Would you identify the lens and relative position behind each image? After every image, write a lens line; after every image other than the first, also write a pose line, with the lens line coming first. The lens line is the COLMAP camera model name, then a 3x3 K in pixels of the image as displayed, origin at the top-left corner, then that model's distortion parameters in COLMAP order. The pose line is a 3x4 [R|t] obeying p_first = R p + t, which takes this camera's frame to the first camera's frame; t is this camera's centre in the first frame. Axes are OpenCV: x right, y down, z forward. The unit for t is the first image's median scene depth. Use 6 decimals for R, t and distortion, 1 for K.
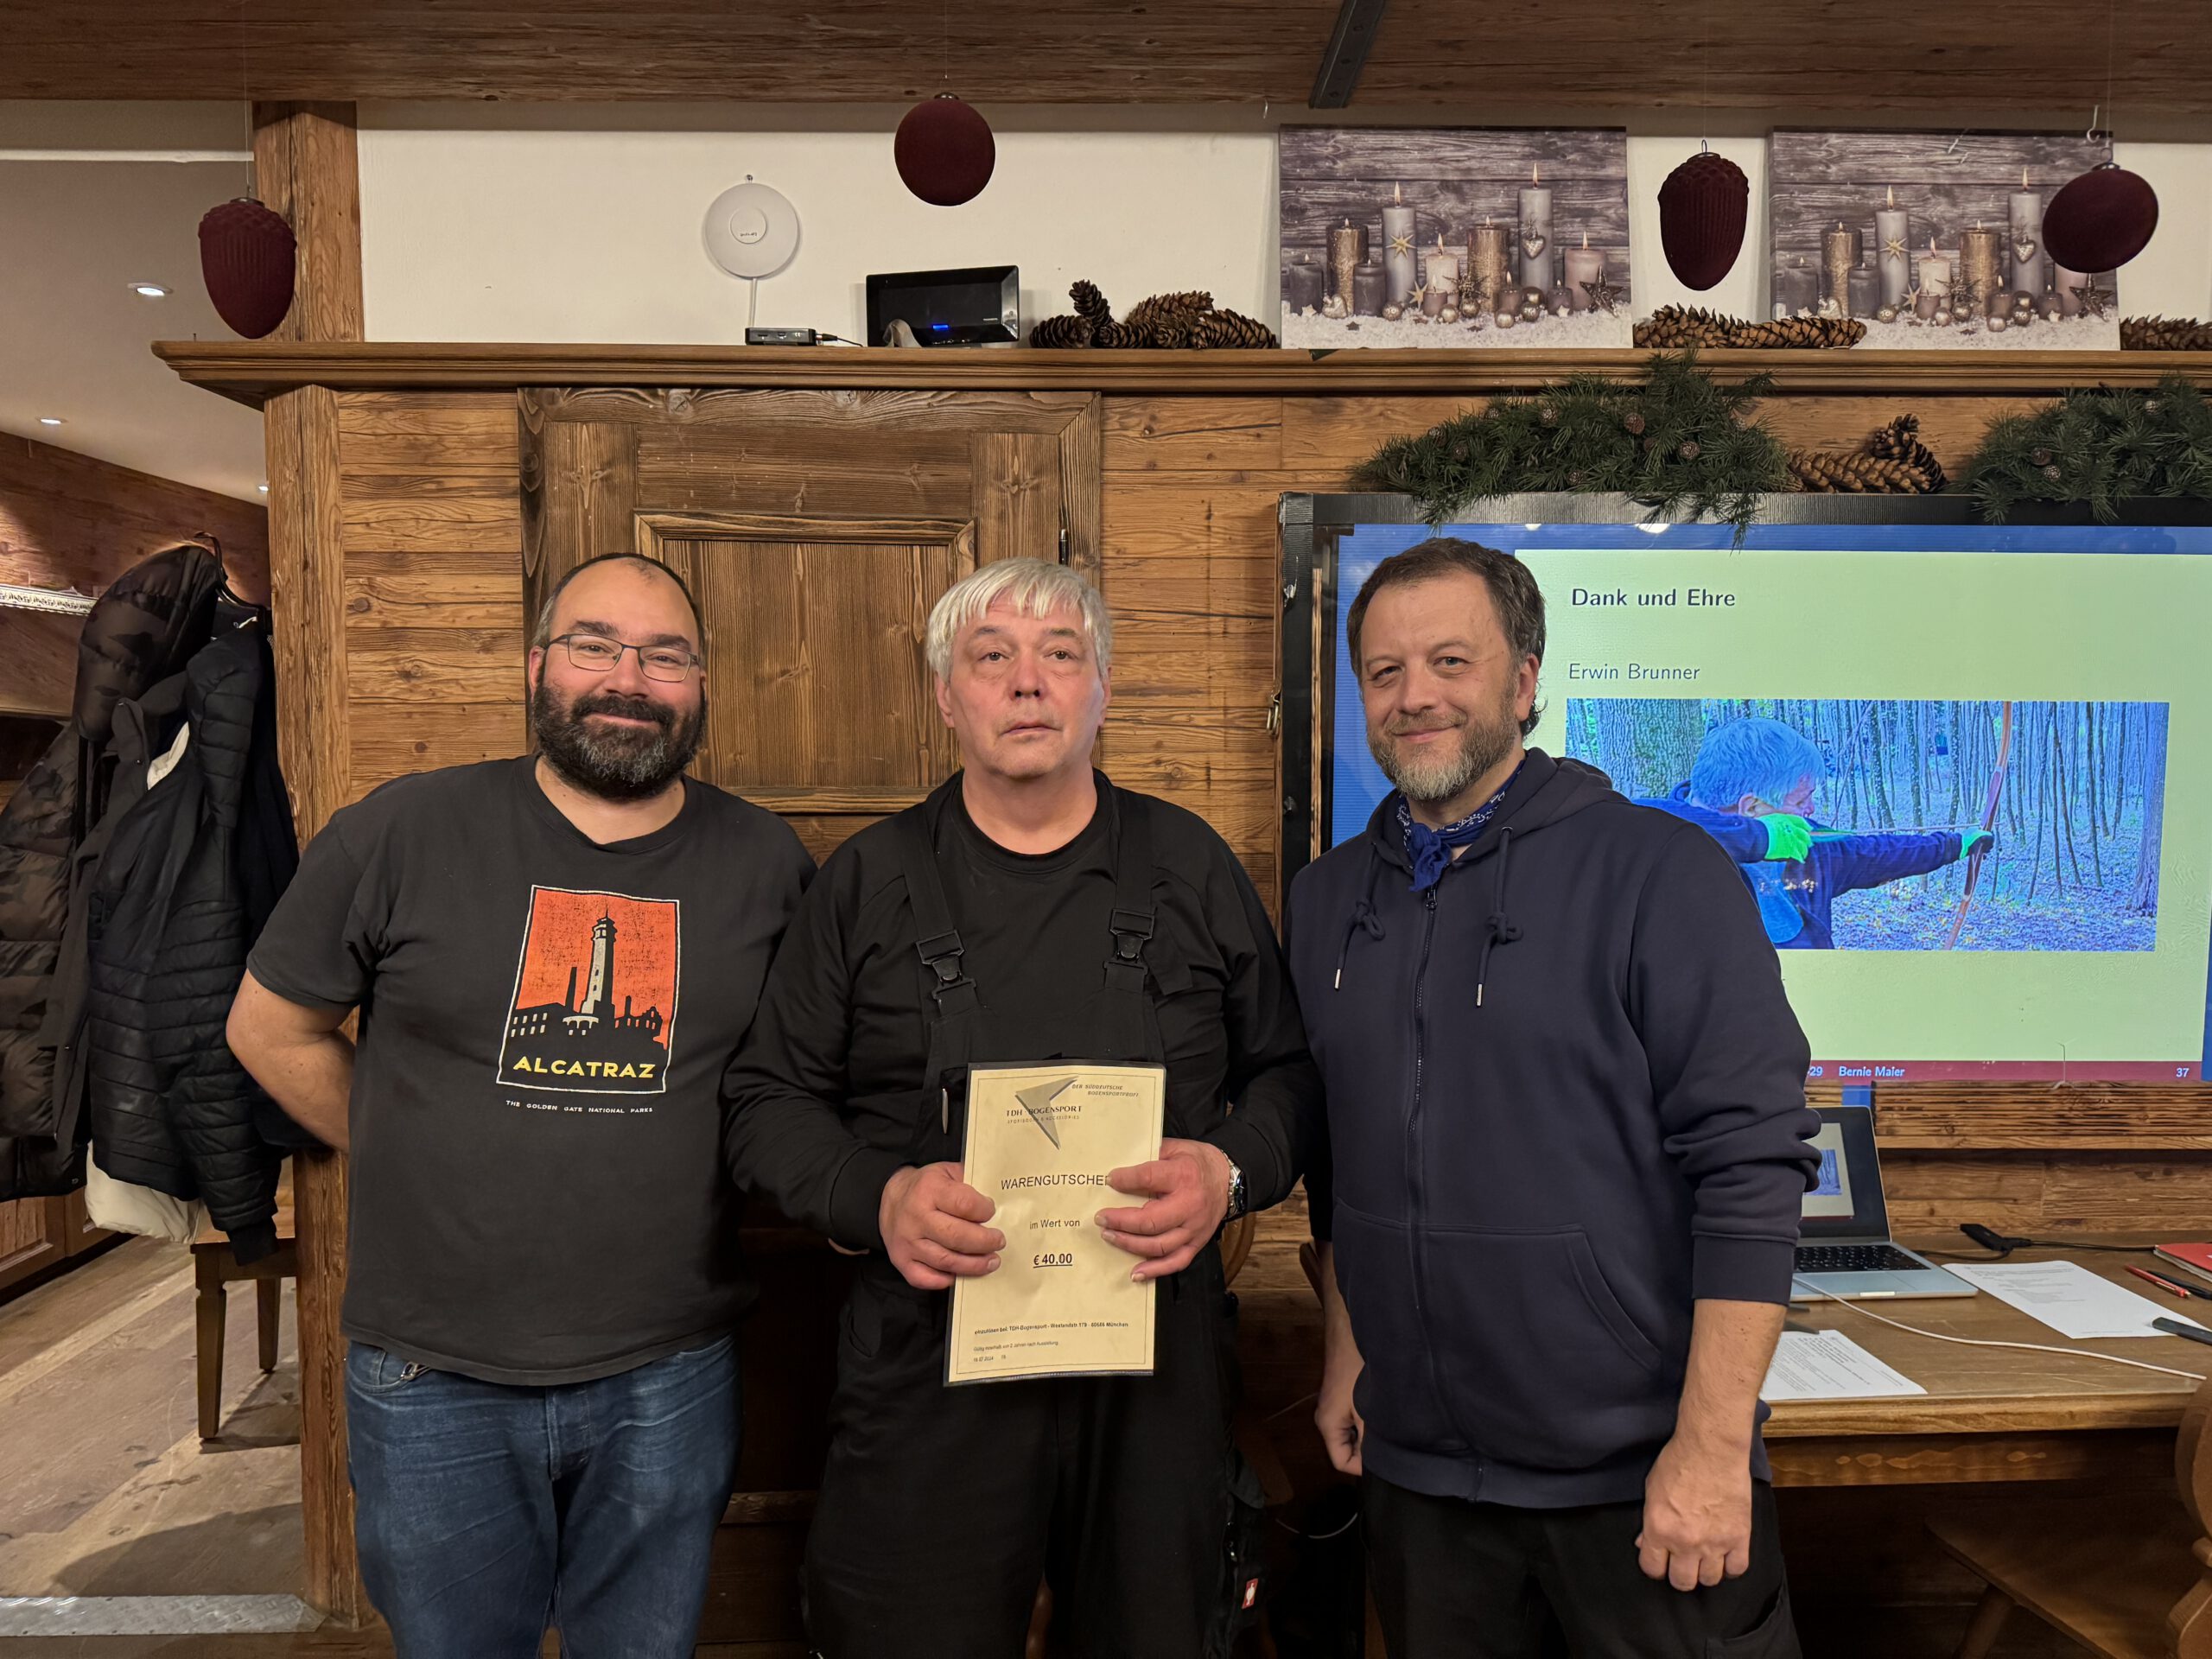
lens RADIAL K [[1565.5, 0, 1114.3], [0, 1565.5, 843.0], [0, 0, 1]] dist [0.047860, -0.042913]
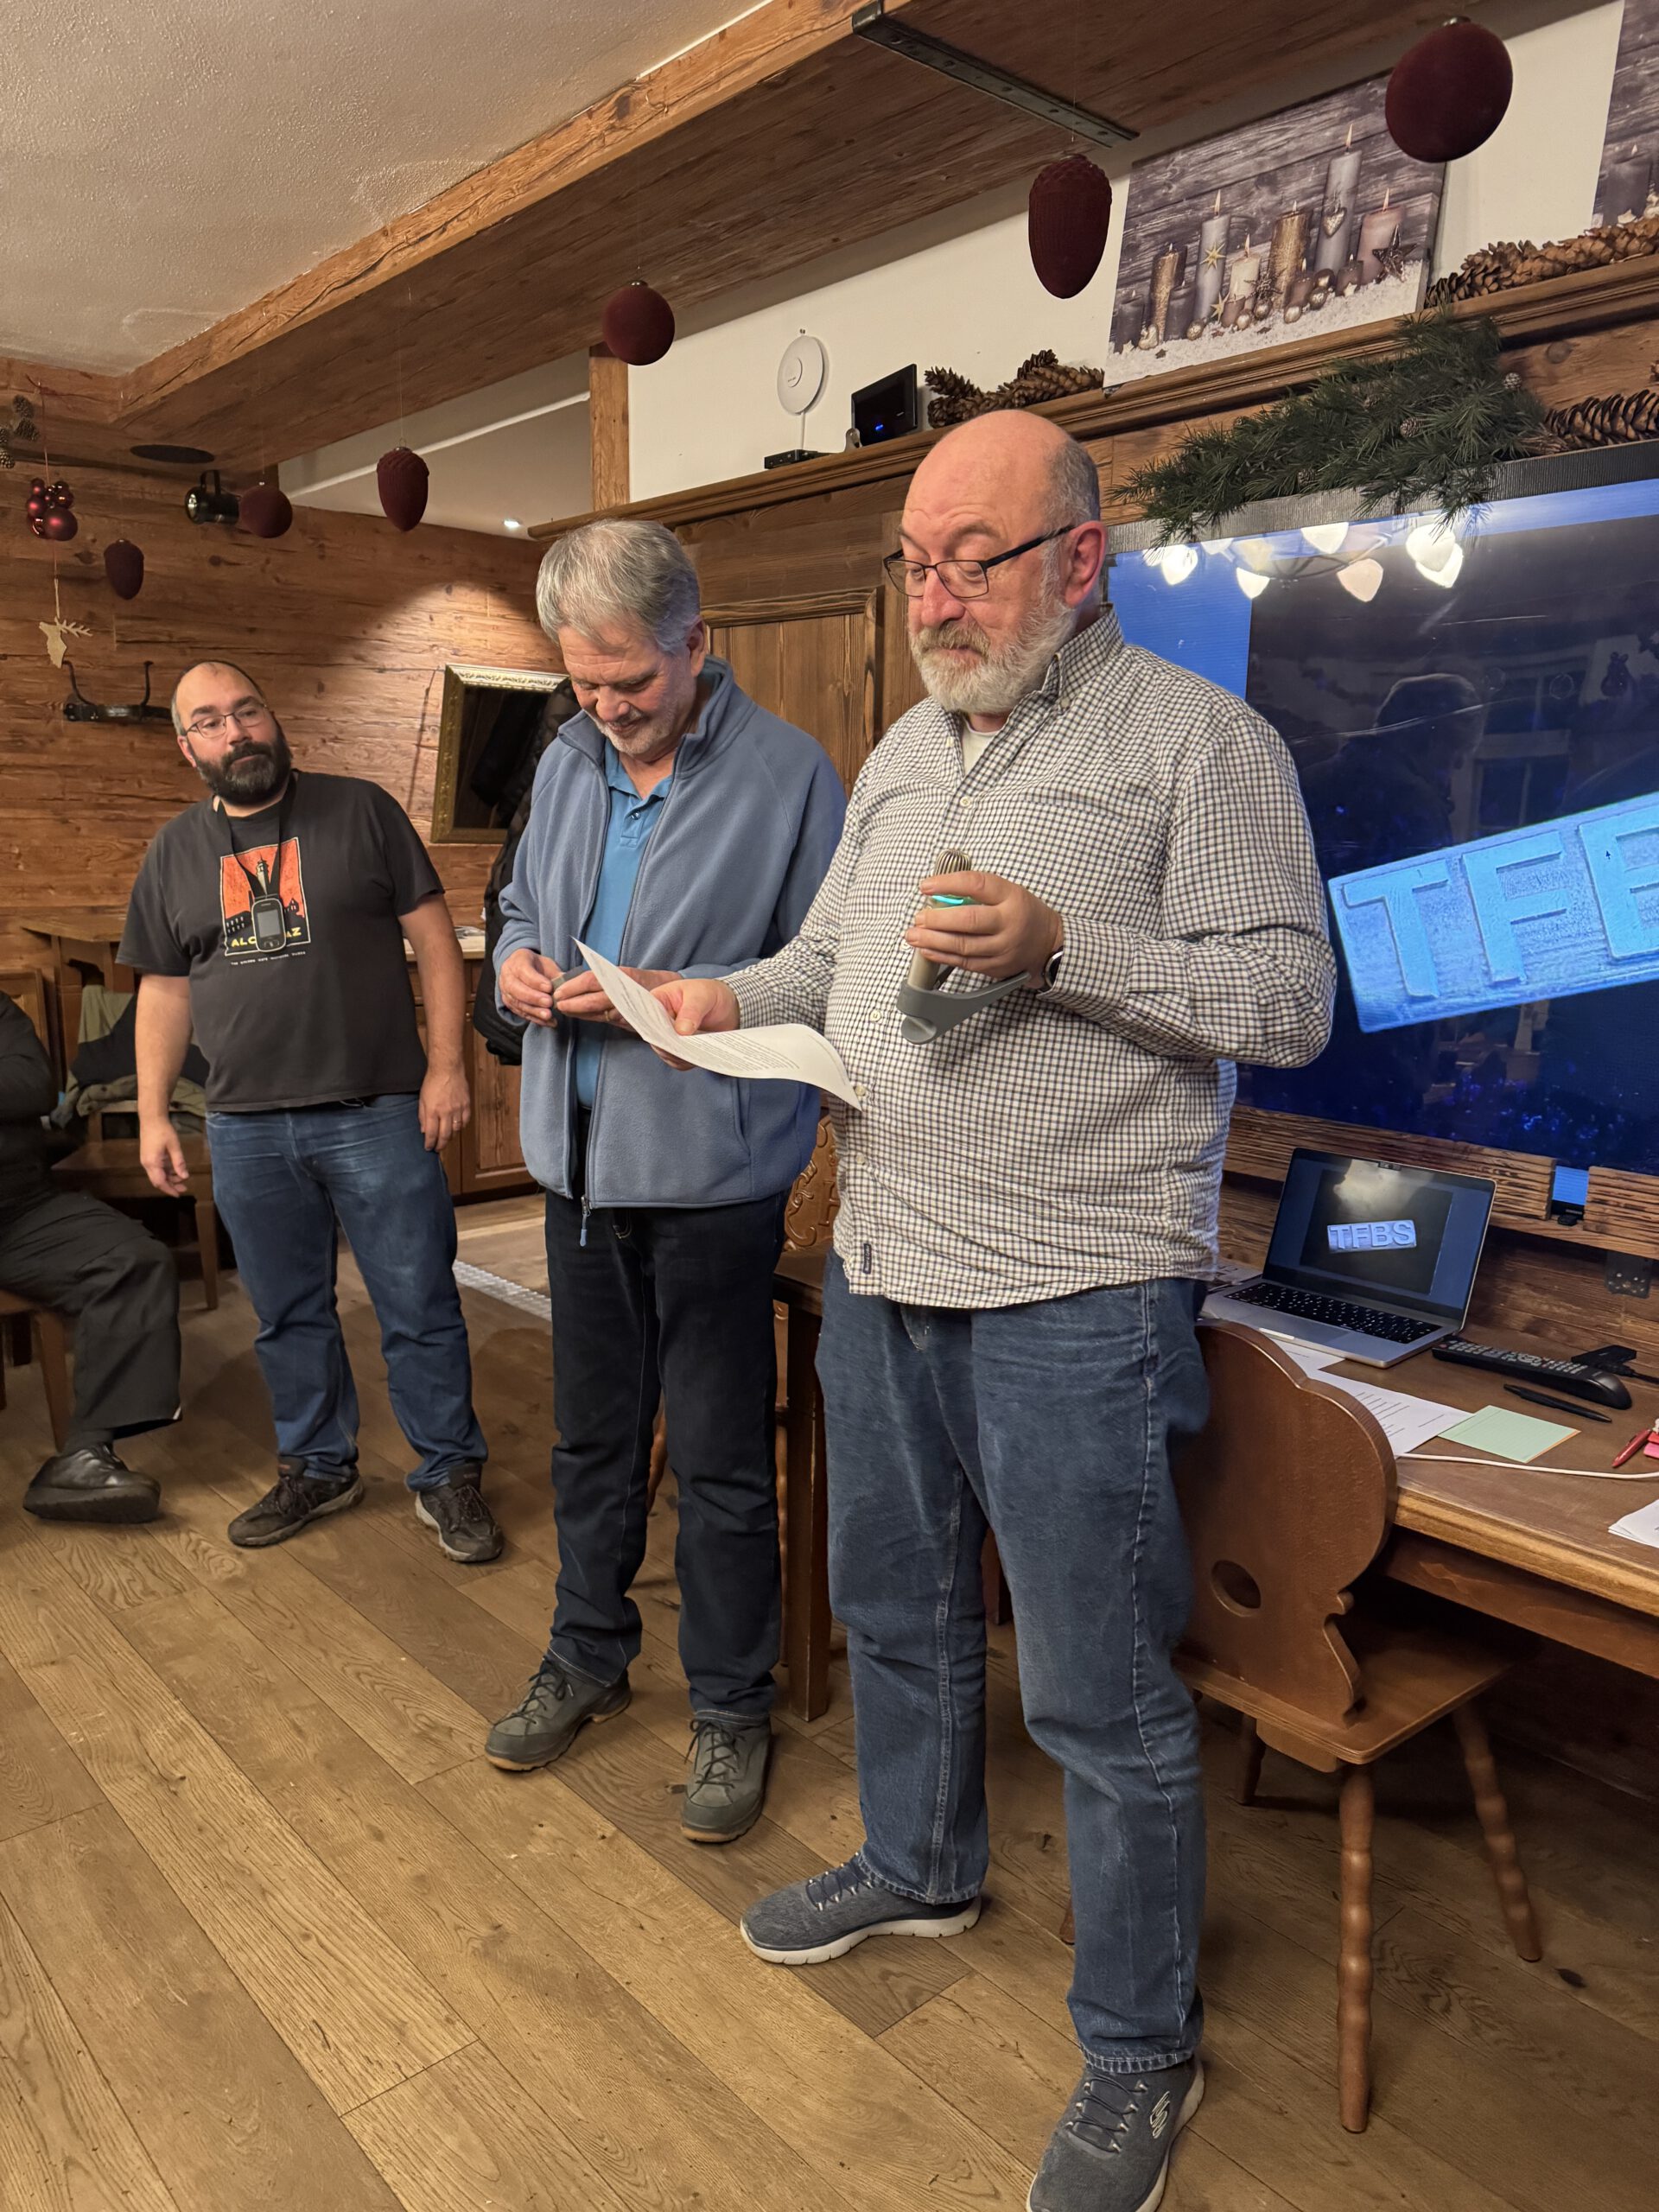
lens RADIAL K [[1565.5, 0, 817.7], [0, 1565.5, 1109.0], [0, 0, 1]] dist [0.047860, -0.042913]
pose [[0.654851, 0.143302, -0.742047, 0.836515], [-0.064176, 0.988856, 0.134329, 0.033028], [0.753028, -0.040344, 0.656751, 0.137179]]
